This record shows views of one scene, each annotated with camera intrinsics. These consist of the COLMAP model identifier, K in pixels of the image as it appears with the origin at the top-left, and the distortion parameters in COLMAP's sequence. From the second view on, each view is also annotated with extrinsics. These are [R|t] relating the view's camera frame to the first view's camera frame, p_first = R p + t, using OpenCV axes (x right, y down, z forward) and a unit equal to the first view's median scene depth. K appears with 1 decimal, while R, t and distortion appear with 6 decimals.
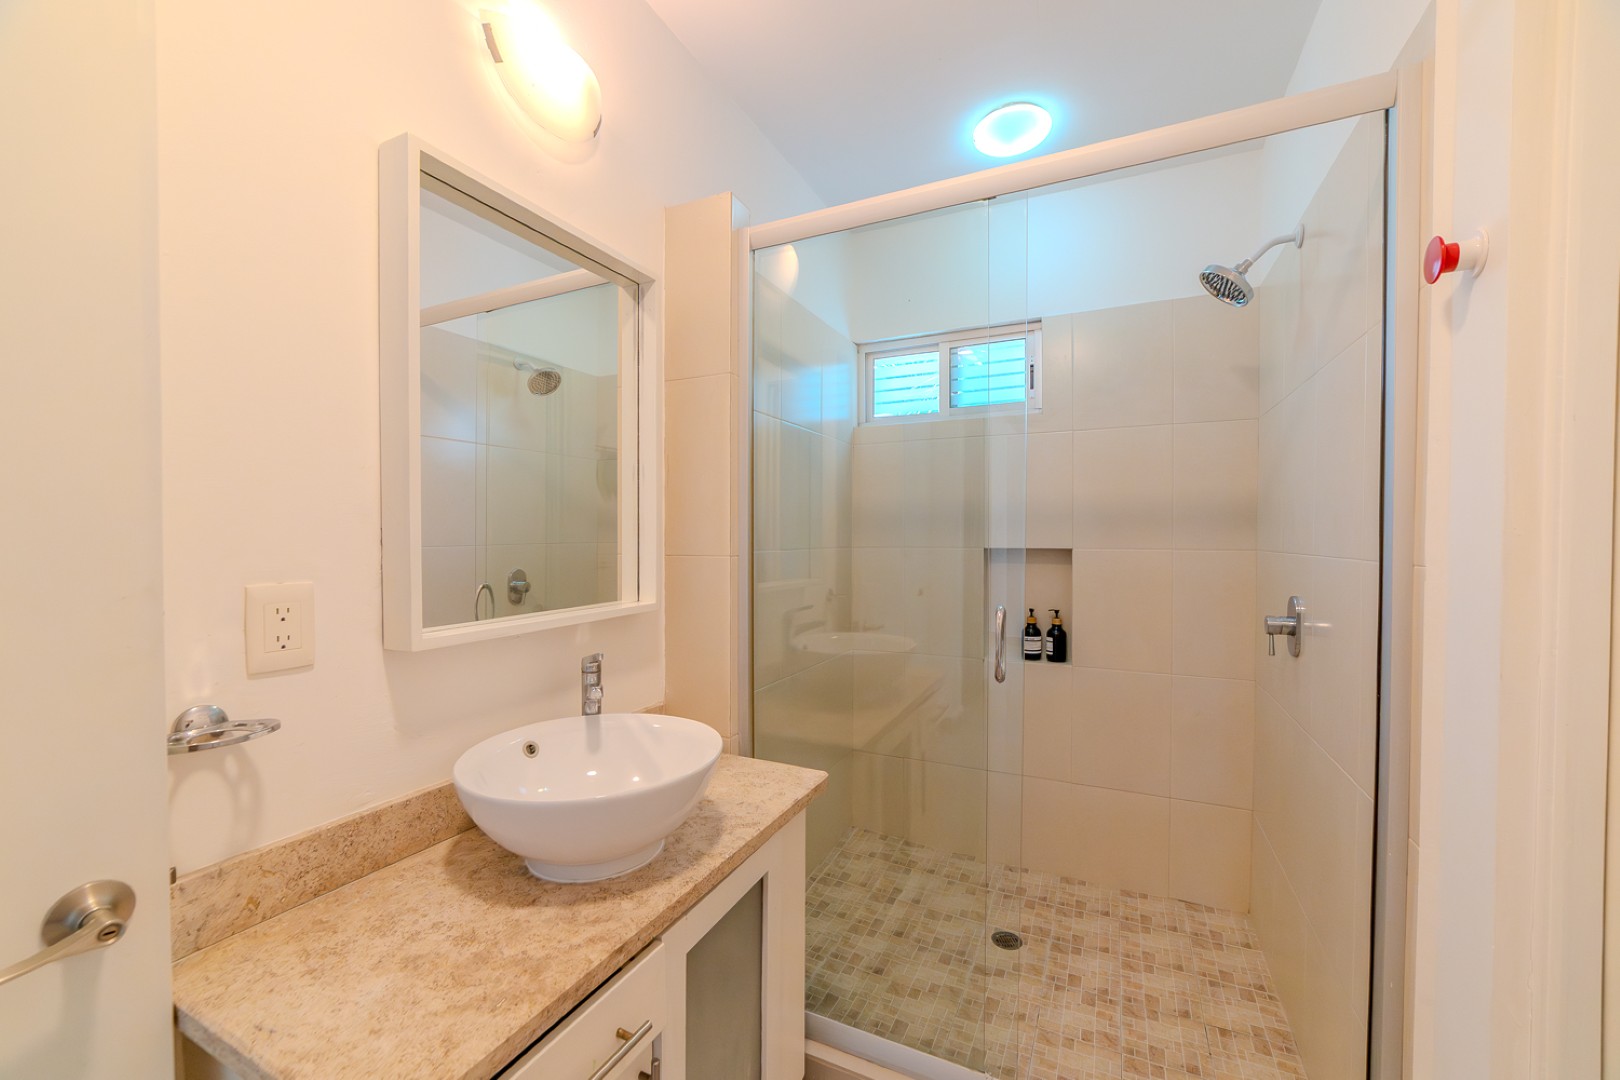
lens RADIAL K [[609.8, 0, 813.7], [0, 609.8, 547.6], [0, 0, 1]] dist [-0.010782, 0.000429]
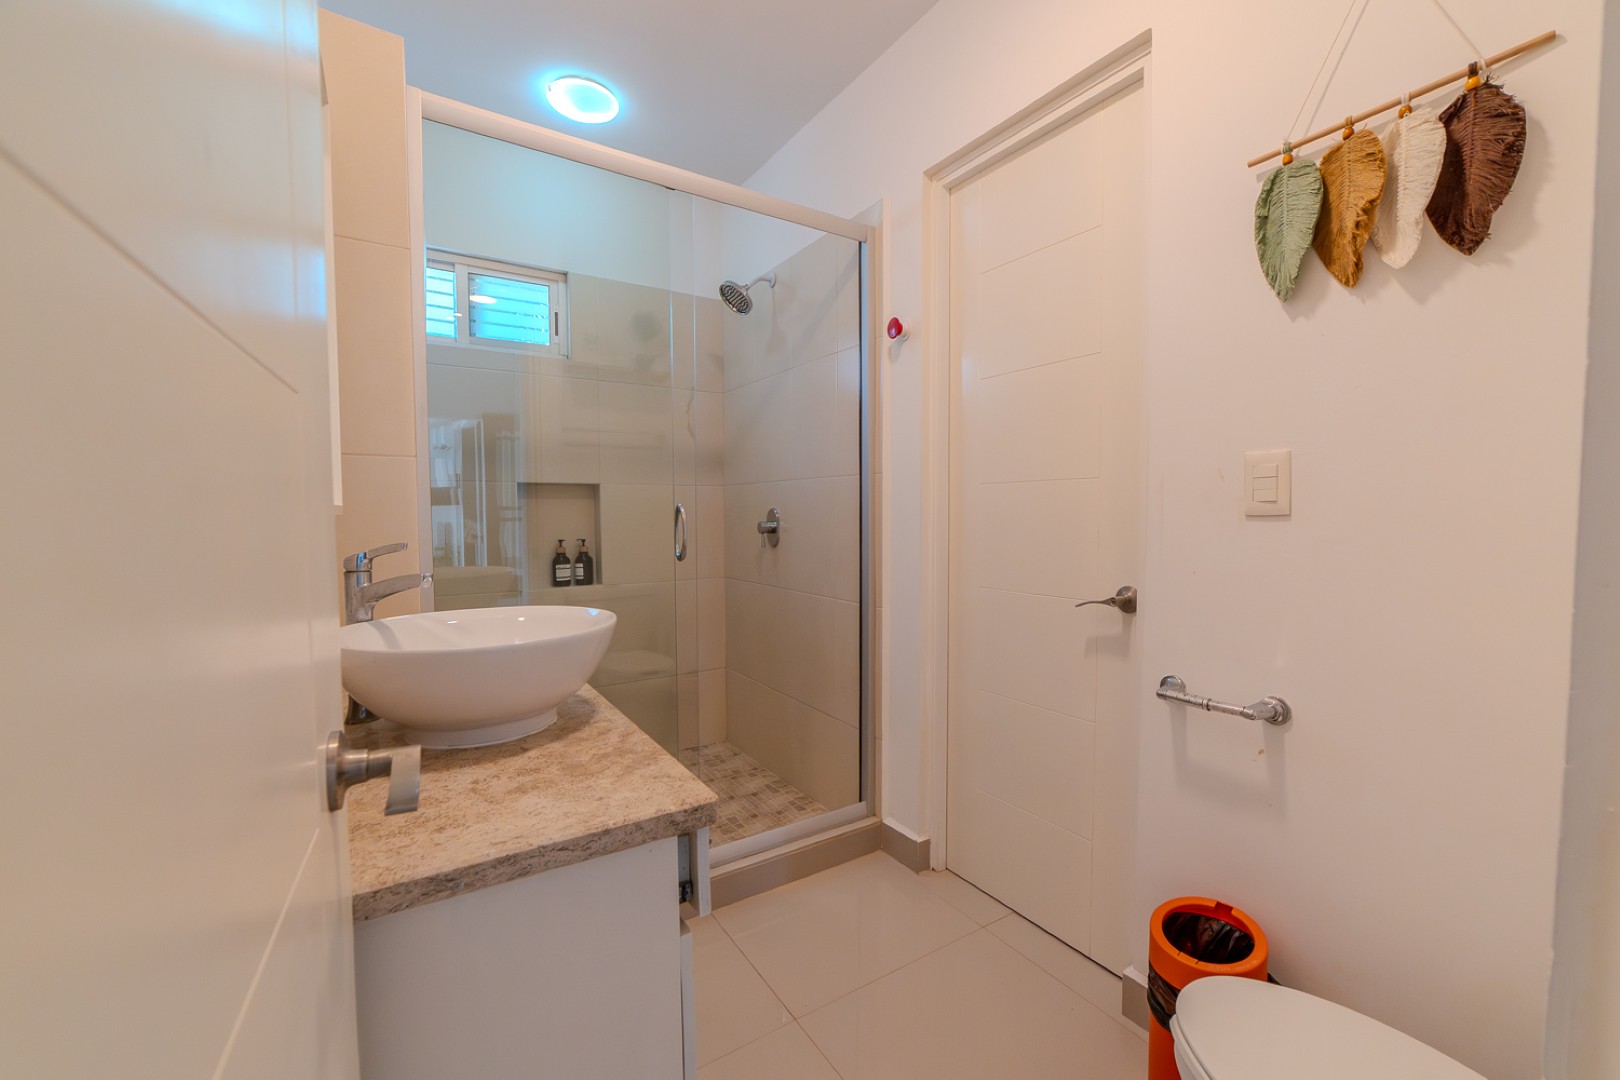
lens RADIAL K [[658.2, 0, 810.3], [0, 658.2, 532.6], [0, 0, 1]] dist [0.001242, 0.000769]
pose [[0.535809, -0.028206, 0.843868, -0.528458], [0.015703, 0.999602, 0.023441, 0.090852], [-0.844193, 0.000691, 0.536038, -0.006807]]
